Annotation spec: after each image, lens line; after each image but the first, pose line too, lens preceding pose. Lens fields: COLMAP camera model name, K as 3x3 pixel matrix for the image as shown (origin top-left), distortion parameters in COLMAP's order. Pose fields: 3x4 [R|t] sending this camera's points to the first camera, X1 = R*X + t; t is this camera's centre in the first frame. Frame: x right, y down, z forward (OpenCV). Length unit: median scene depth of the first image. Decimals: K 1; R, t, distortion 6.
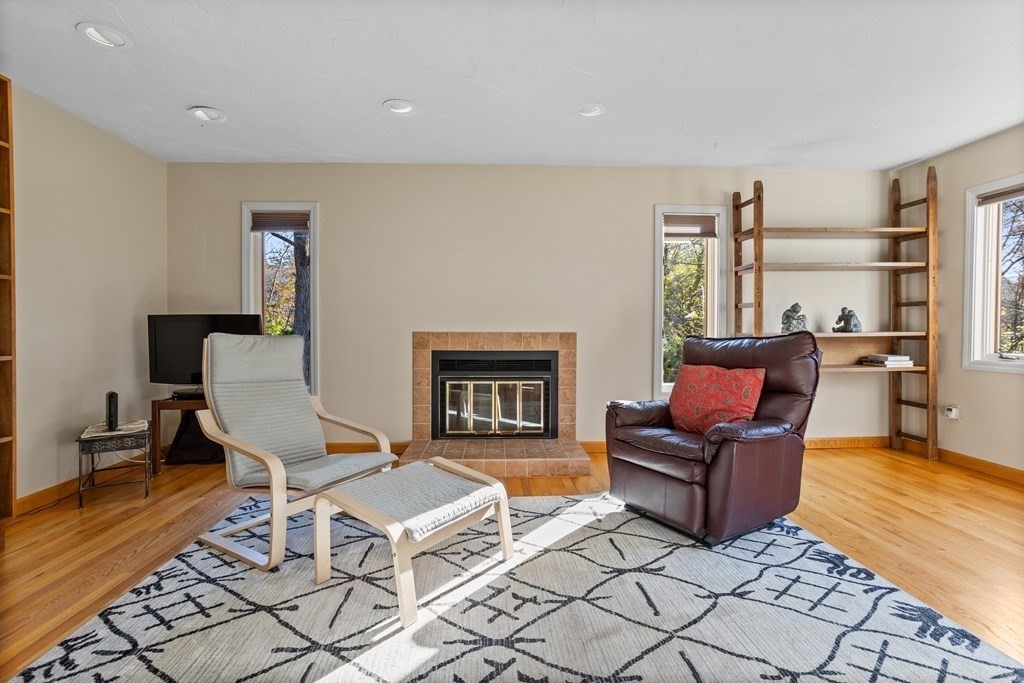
lens RADIAL K [[489.0, 0, 510.9], [0, 489.0, 332.2], [0, 0, 1]] dist [-0.029832, 0.009855]
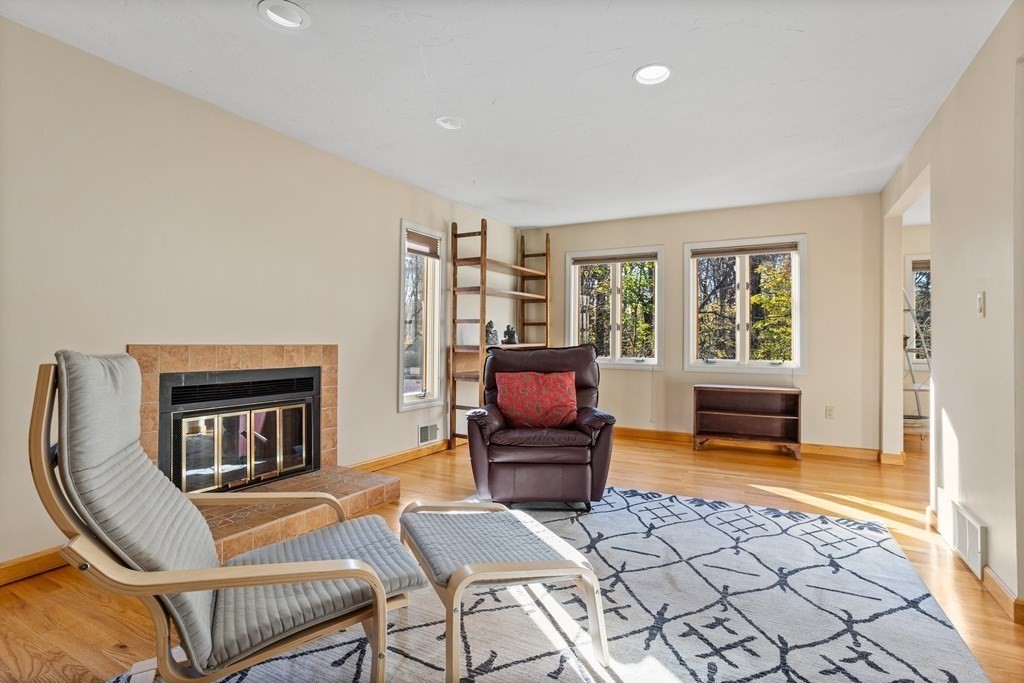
lens RADIAL K [[489.0, 0, 515.0], [0, 489.0, 337.3], [0, 0, 1]] dist [-0.029832, 0.009855]
pose [[0.525301, 0.007813, 0.850880, -0.455158], [-0.001291, 0.999964, -0.008385, -0.005847], [-0.850915, 0.003306, 0.525293, 0.270442]]
